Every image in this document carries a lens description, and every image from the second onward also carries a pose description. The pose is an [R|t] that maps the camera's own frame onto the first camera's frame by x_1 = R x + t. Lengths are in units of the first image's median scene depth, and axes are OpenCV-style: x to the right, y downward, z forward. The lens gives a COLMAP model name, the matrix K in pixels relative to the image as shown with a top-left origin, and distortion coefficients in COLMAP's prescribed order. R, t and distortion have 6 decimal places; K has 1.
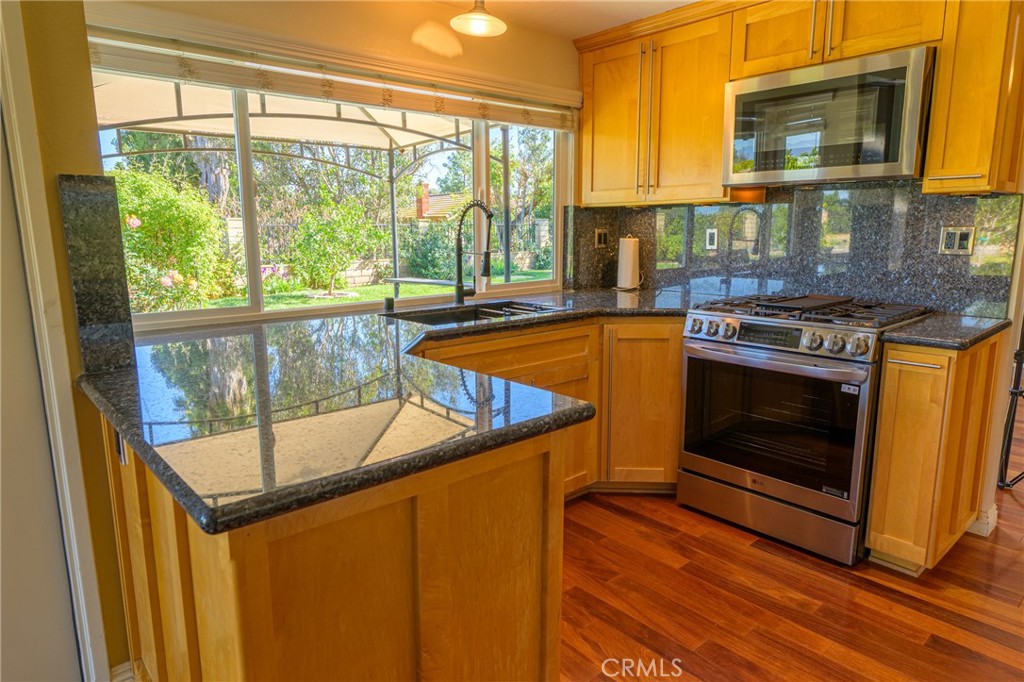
lens RADIAL K [[622.9, 0, 506.1], [0, 622.9, 338.6], [0, 0, 1]] dist [0.003925, 0.001922]
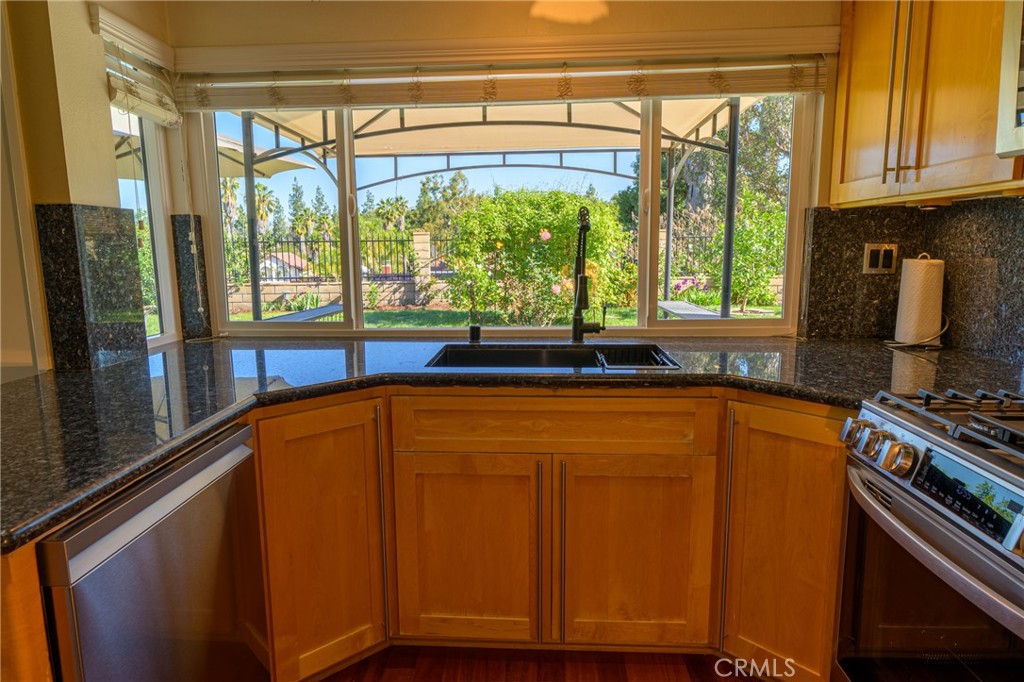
lens RADIAL K [[622.9, 0, 506.1], [0, 622.9, 338.6], [0, 0, 1]] dist [0.003925, 0.001922]
pose [[0.715642, 0.105582, -0.690441, 0.397515], [-0.116070, 0.992741, 0.031503, -0.073432], [0.688755, 0.057595, 0.722703, 0.379538]]
